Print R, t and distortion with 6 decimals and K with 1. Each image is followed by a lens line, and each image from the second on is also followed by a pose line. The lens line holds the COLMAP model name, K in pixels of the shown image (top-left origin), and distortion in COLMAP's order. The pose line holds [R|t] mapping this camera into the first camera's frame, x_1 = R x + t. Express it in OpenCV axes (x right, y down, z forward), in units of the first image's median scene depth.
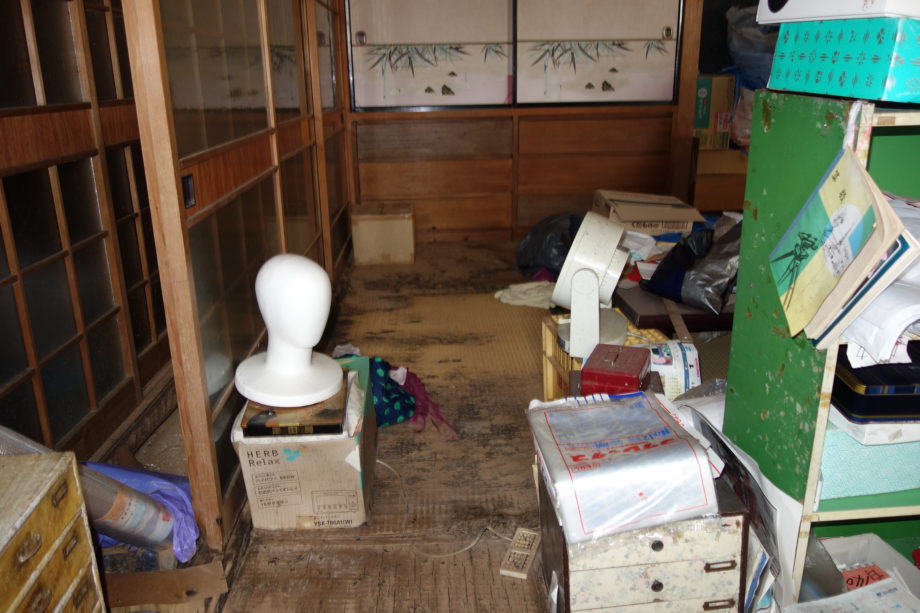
lens RADIAL K [[725.1, 0, 459.5], [0, 725.1, 307.5], [0, 0, 1]] dist [-0.018715, -0.004180]
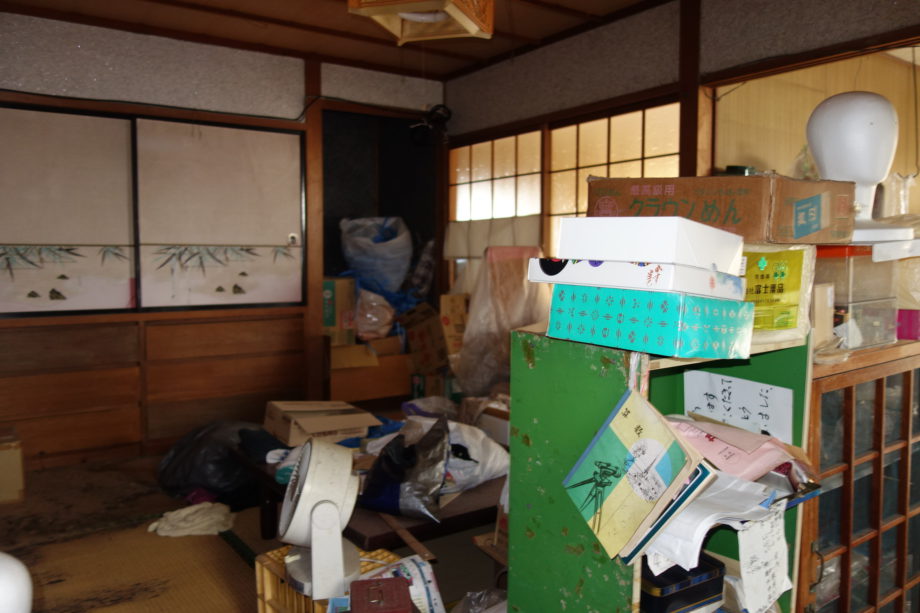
lens RADIAL K [[725.1, 0, 458.1], [0, 725.1, 308.2], [0, 0, 1]] dist [-0.018715, -0.004180]
pose [[0.843775, -0.019240, 0.536352, -0.102470], [0.149659, 0.968152, -0.200711, -0.046049], [-0.515409, 0.249625, 0.819781, 0.040023]]
